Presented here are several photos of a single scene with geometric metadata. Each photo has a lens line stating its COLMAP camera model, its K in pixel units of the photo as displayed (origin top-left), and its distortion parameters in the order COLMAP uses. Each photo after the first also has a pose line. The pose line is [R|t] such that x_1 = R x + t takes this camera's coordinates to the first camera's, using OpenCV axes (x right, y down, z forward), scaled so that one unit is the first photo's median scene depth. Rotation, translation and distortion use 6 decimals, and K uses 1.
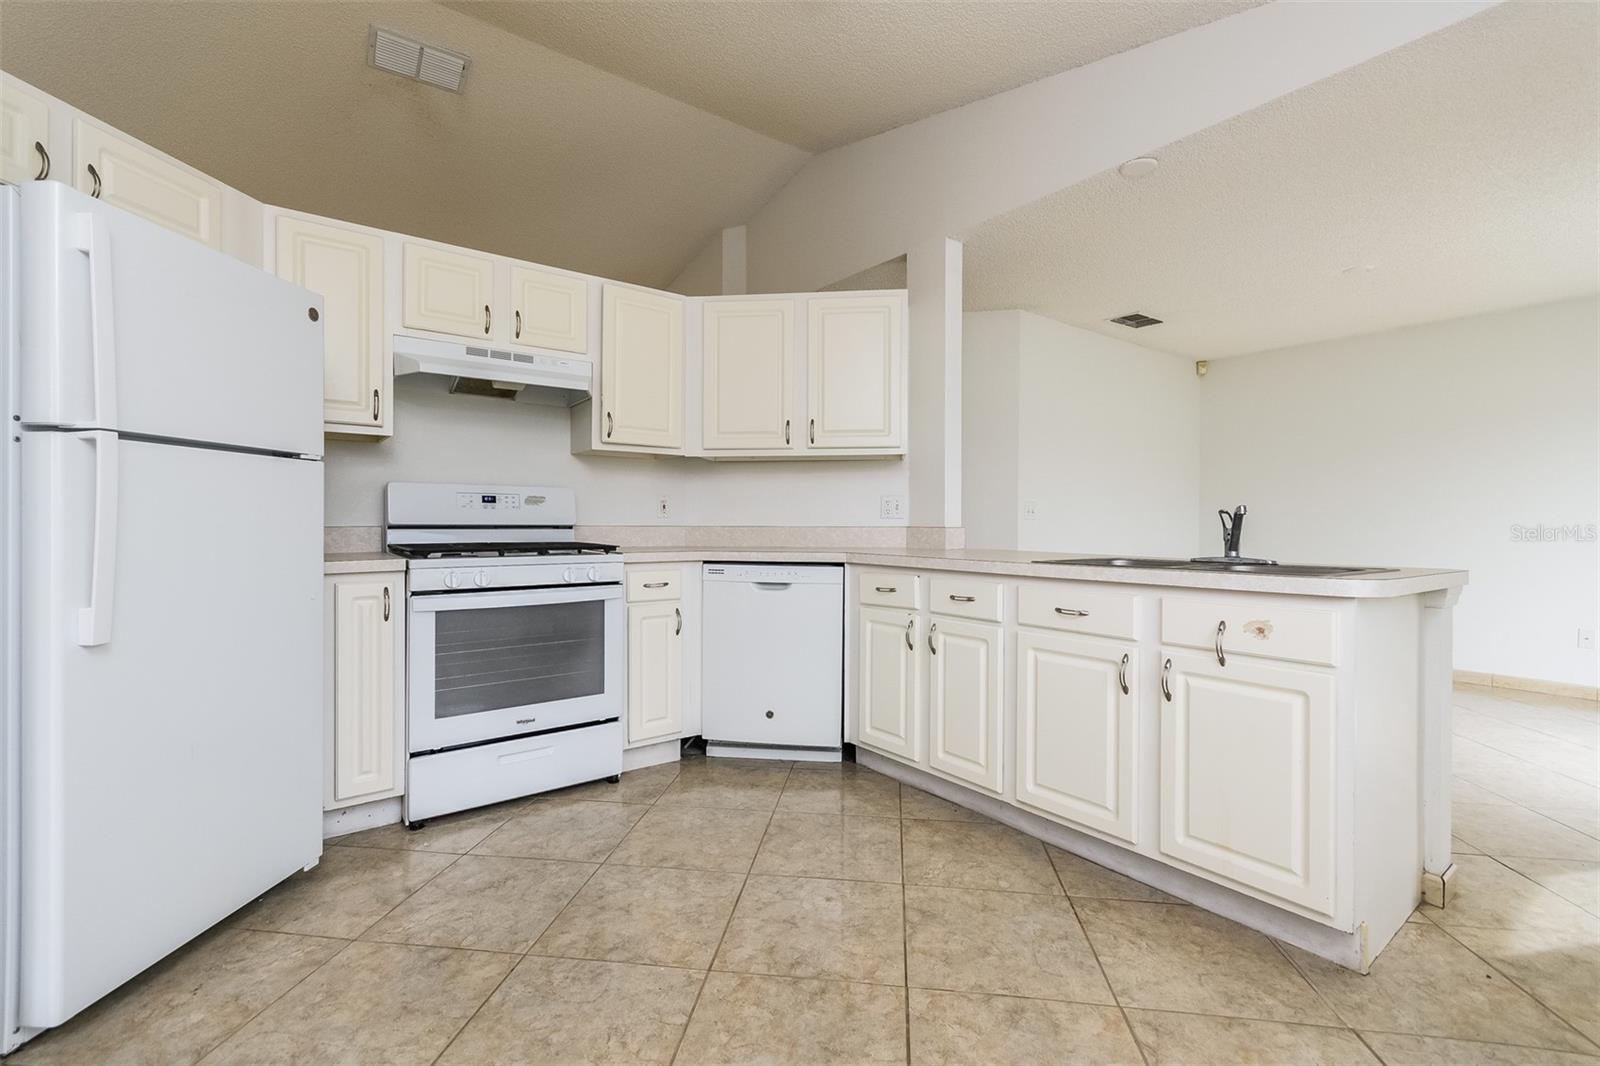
lens RADIAL K [[696.3, 0, 797.4], [0, 696.3, 526.6], [0, 0, 1]] dist [0.003964, 0.000846]
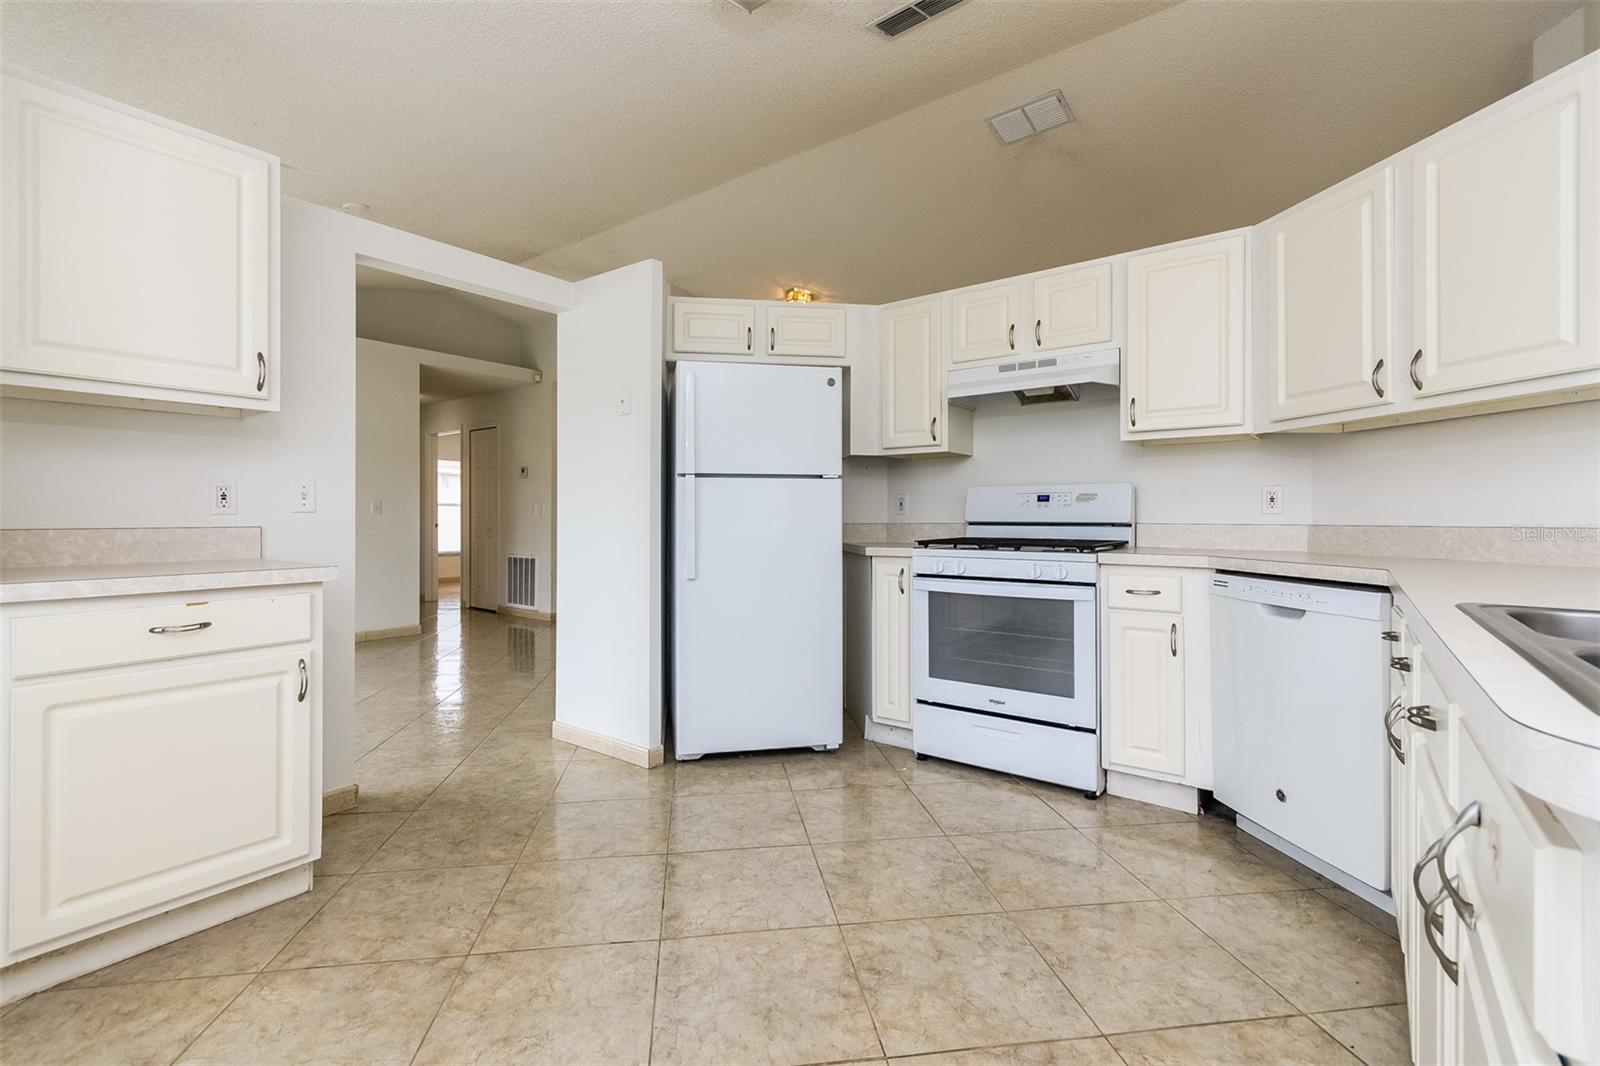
lens RADIAL K [[696.3, 0, 790.0], [0, 696.3, 522.3], [0, 0, 1]] dist [0.003964, 0.000846]
pose [[0.277949, 0.002813, -0.960592, 0.516290], [-0.006707, 0.999977, 0.000987, -0.000756], [0.960572, 0.006168, 0.277962, 0.349006]]
